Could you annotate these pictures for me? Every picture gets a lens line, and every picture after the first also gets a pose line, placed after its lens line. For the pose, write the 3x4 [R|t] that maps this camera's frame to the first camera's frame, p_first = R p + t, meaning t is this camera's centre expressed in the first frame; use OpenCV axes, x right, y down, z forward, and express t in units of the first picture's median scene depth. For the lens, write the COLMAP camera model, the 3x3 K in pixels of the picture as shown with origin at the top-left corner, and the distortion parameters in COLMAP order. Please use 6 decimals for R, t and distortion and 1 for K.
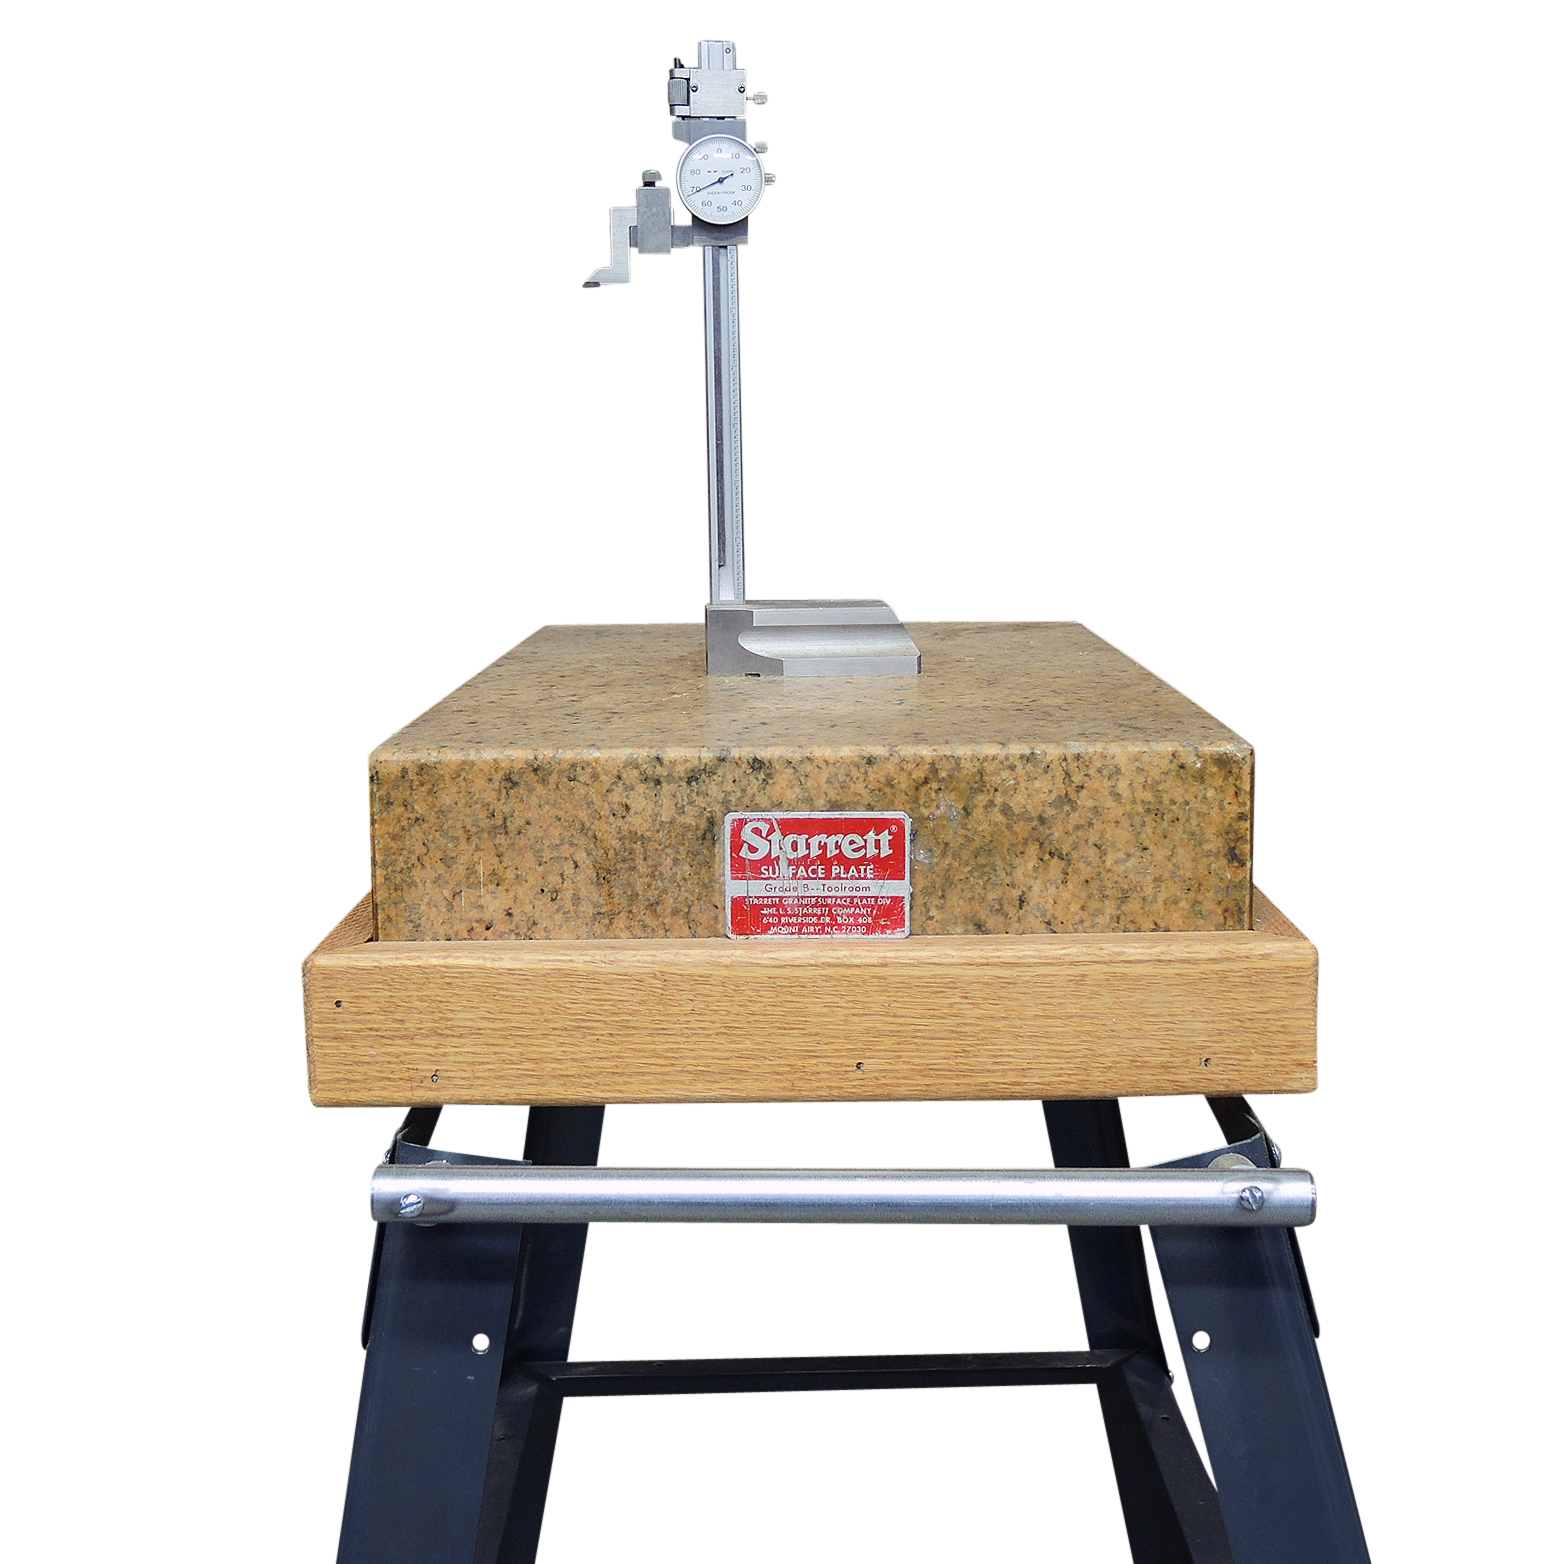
lens RADIAL K [[1746.0, 0, 782.0], [0, 1746.0, 782.0], [0, 0, 1]] dist [-0.025186, -0.017414]
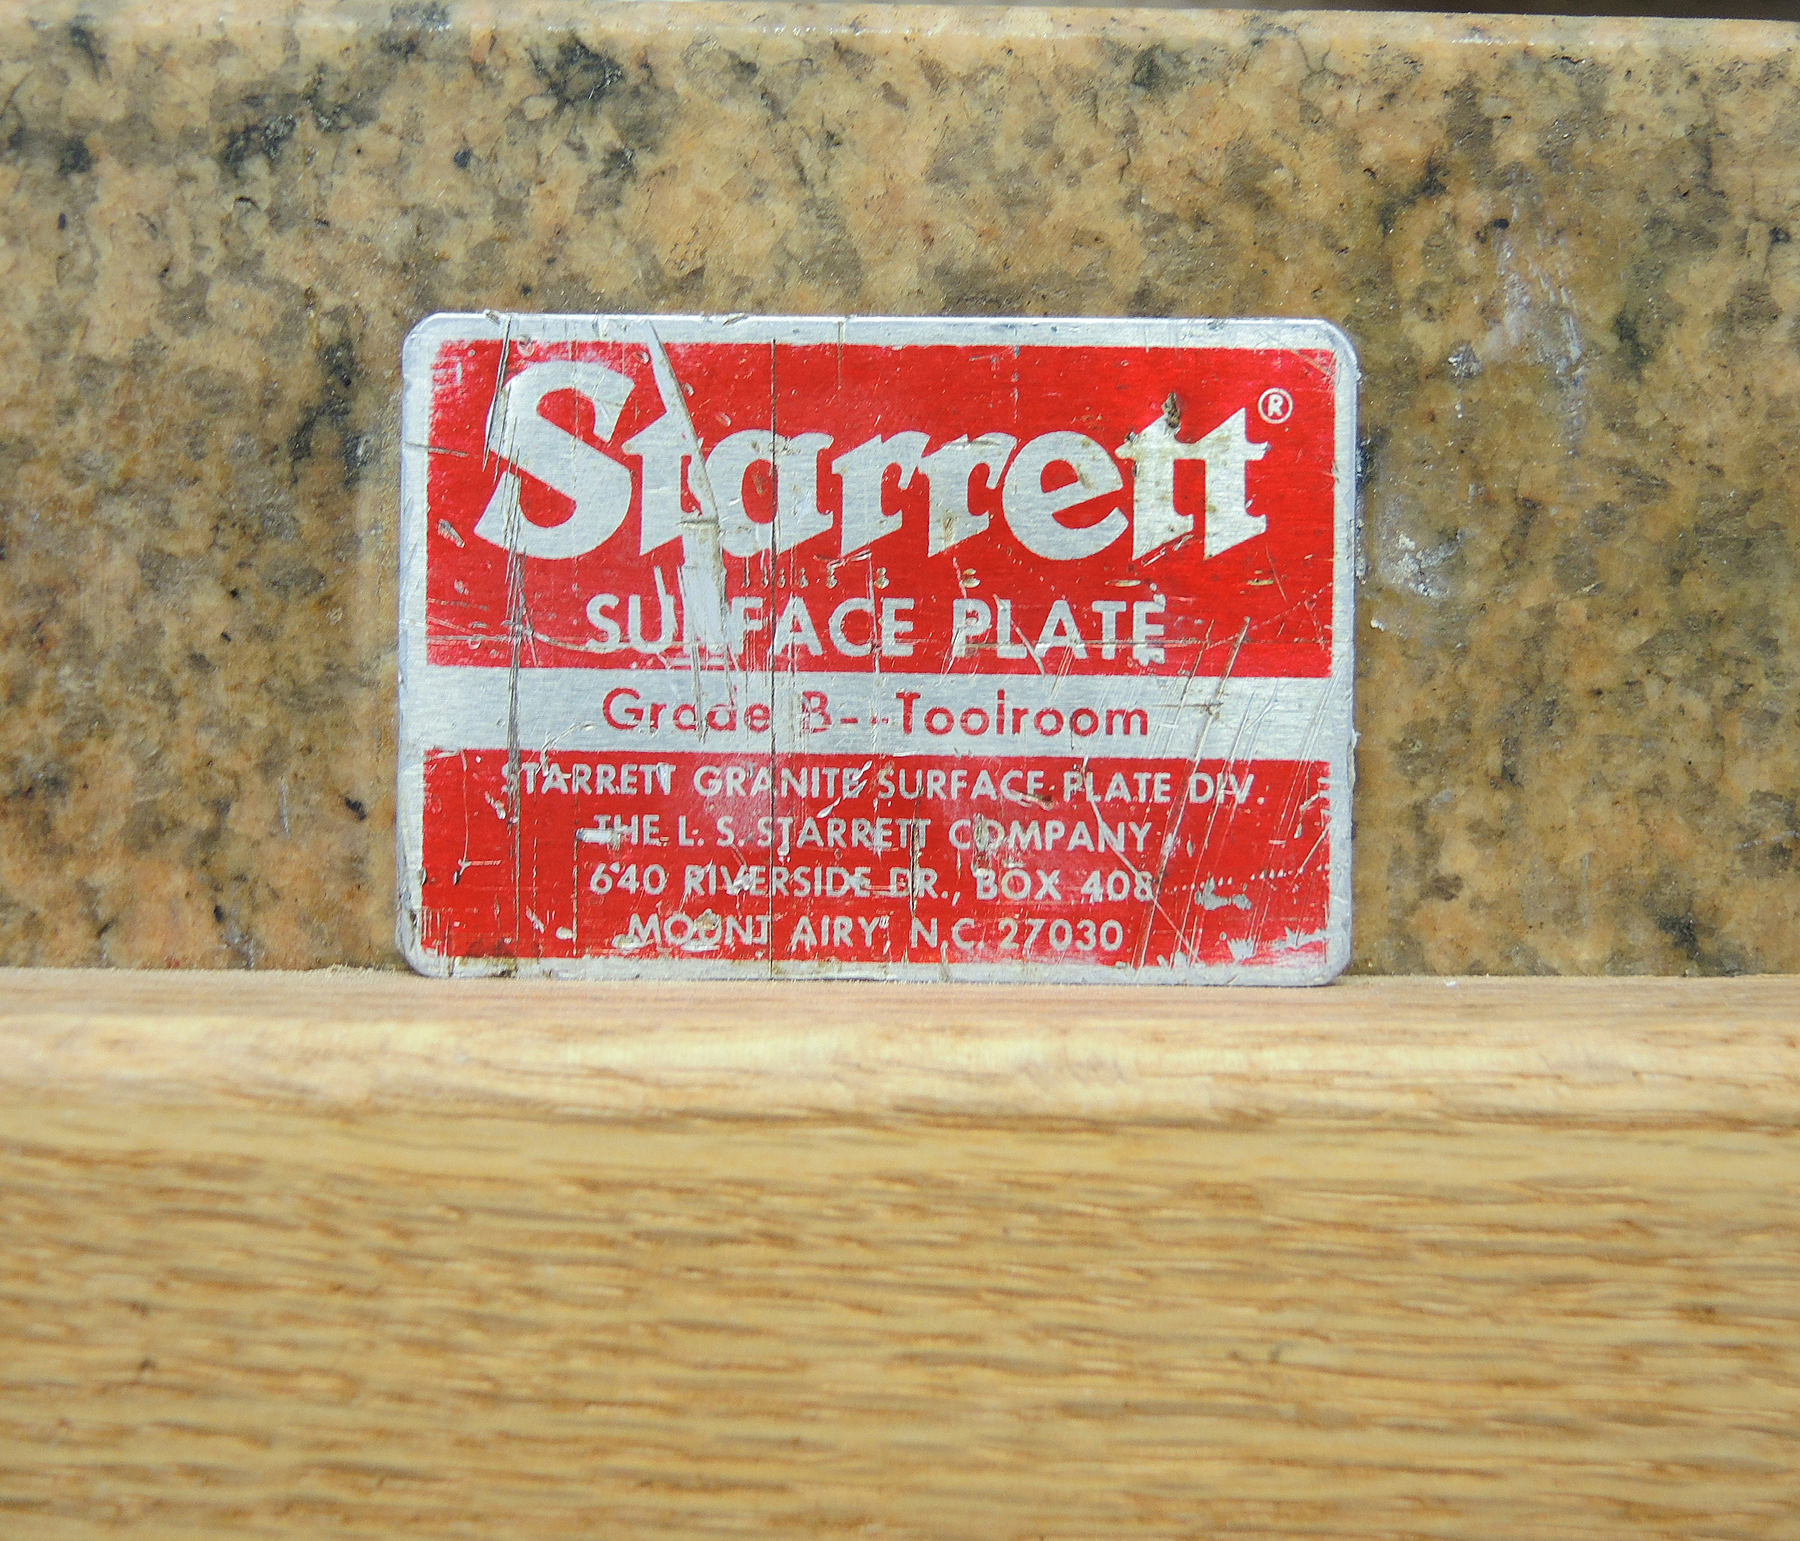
lens RADIAL K [[1653.1, 0, 870.3], [0, 1653.1, 769.7], [0, 0, 1]] dist [-0.032953, 0.003138]
pose [[0.999503, 0.021369, 0.023167, 0.015747], [-0.018271, 0.991793, -0.126542, 0.090271], [-0.025681, 0.126056, 0.991691, 0.821545]]
